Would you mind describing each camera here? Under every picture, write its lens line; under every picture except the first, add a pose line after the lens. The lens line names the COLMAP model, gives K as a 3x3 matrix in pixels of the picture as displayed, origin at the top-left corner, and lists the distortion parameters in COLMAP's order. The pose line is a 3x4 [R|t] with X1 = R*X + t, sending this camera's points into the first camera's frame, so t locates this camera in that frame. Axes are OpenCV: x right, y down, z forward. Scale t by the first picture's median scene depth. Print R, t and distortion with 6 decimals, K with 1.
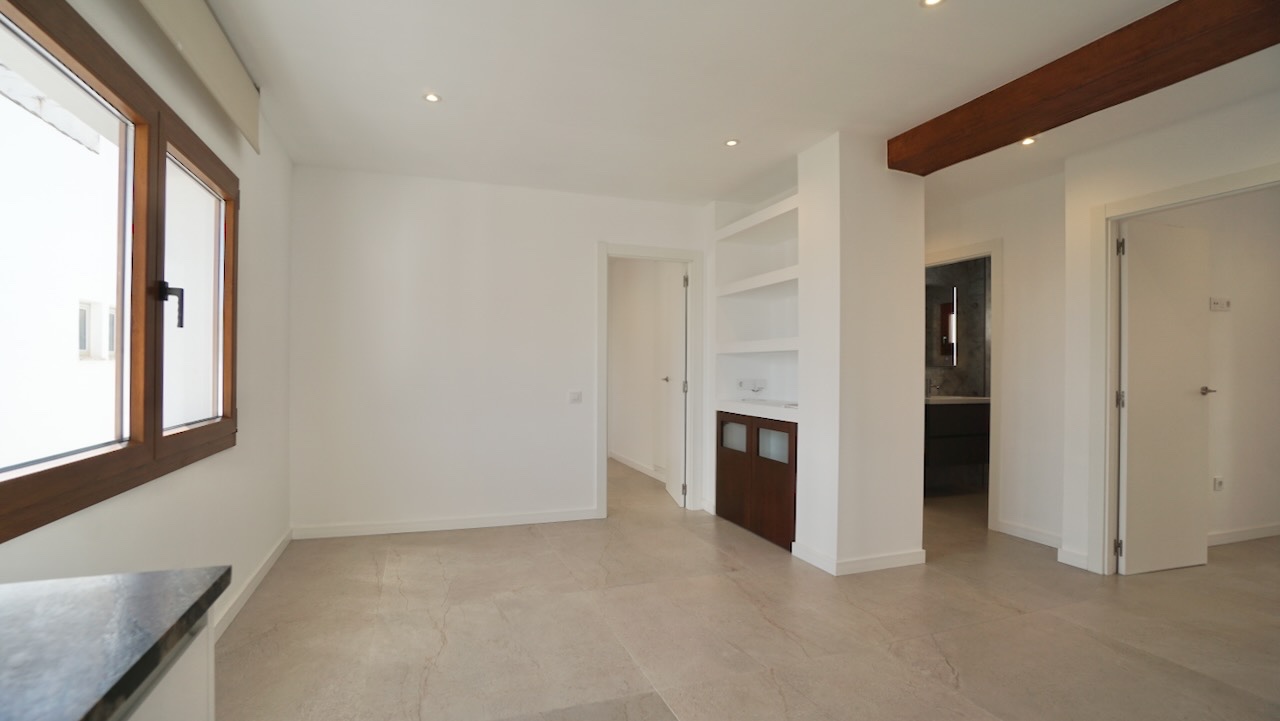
lens RADIAL K [[580.0, 0, 626.7], [0, 580.0, 367.7], [0, 0, 1]] dist [-0.060034, 0.026271]
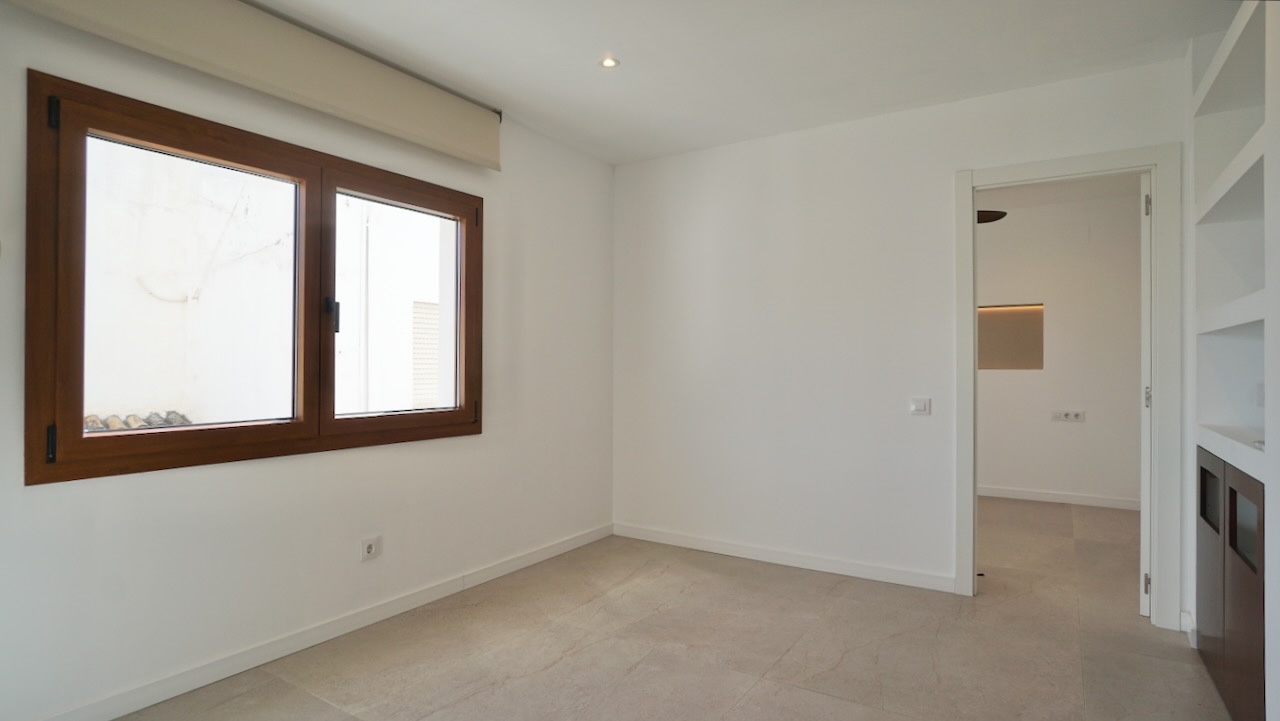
lens RADIAL K [[661.8, 0, 634.1], [0, 661.8, 362.9], [0, 0, 1]] dist [-0.040246, 0.026029]
pose [[0.607864, -0.010690, -0.793969, 0.399532], [0.005063, 0.999941, -0.009587, 0.006269], [0.794025, 0.001808, 0.607882, 0.322311]]
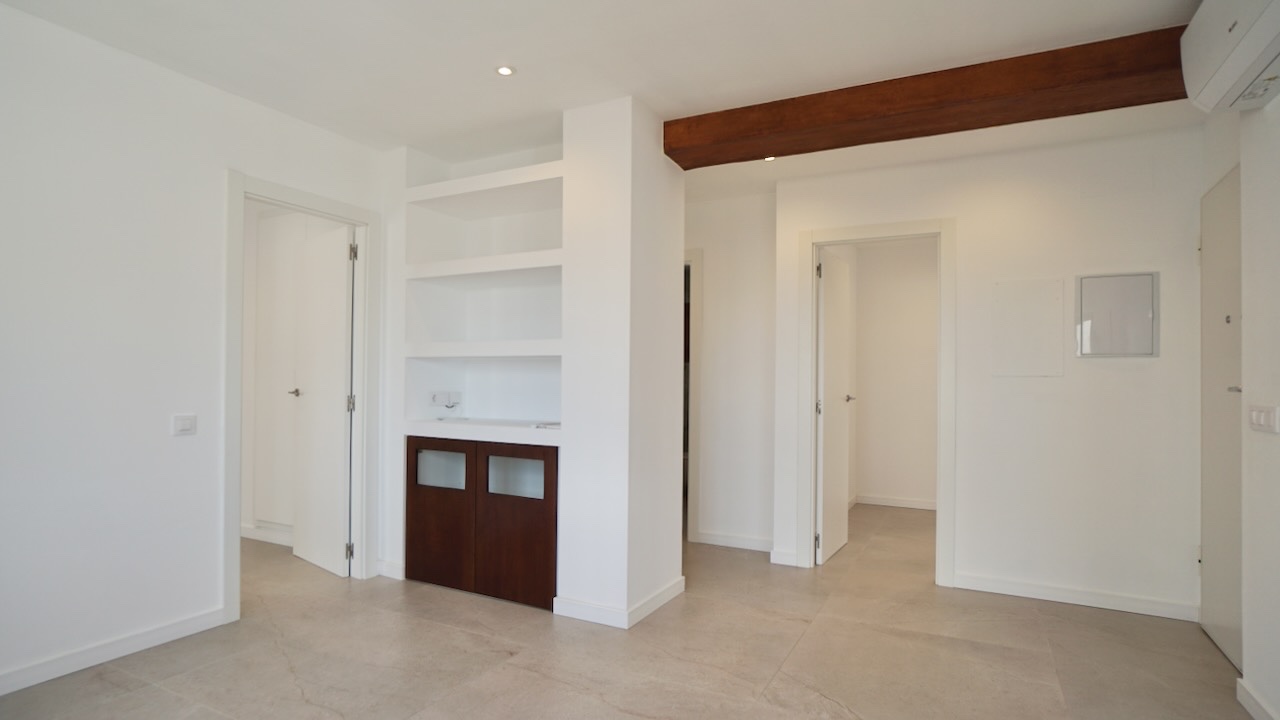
lens RADIAL K [[659.1, 0, 618.8], [0, 659.1, 370.2], [0, 0, 1]] dist [-0.042217, 0.026315]
pose [[0.743349, 0.010958, 0.668814, -0.253467], [-0.005905, 0.999934, -0.009820, -0.001584], [-0.668877, 0.003350, 0.743365, 0.268322]]
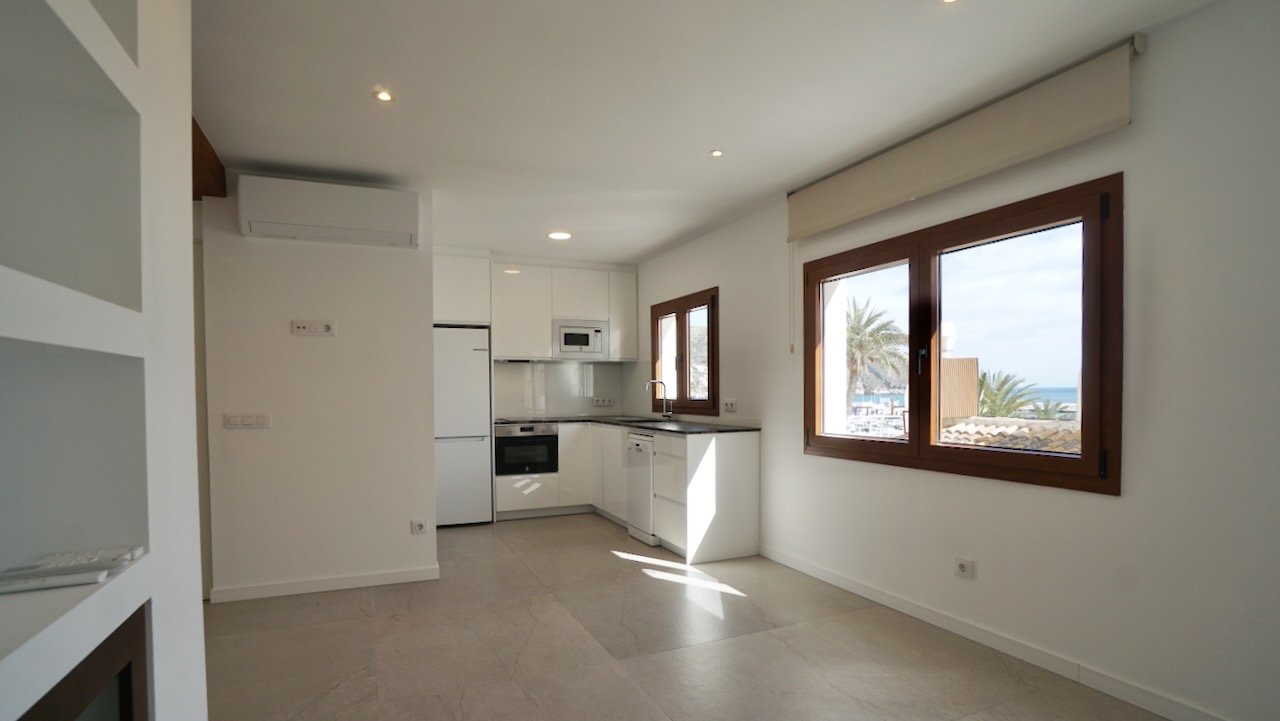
lens RADIAL K [[657.9, 0, 632.5], [0, 657.9, 407.0], [0, 0, 1]] dist [-0.002151, -0.000214]
pose [[-0.997497, 0.001424, -0.070692, 0.066159], [-0.000279, 0.999710, 0.024067, -0.013501], [0.070706, 0.024027, -0.997208, 1.407258]]
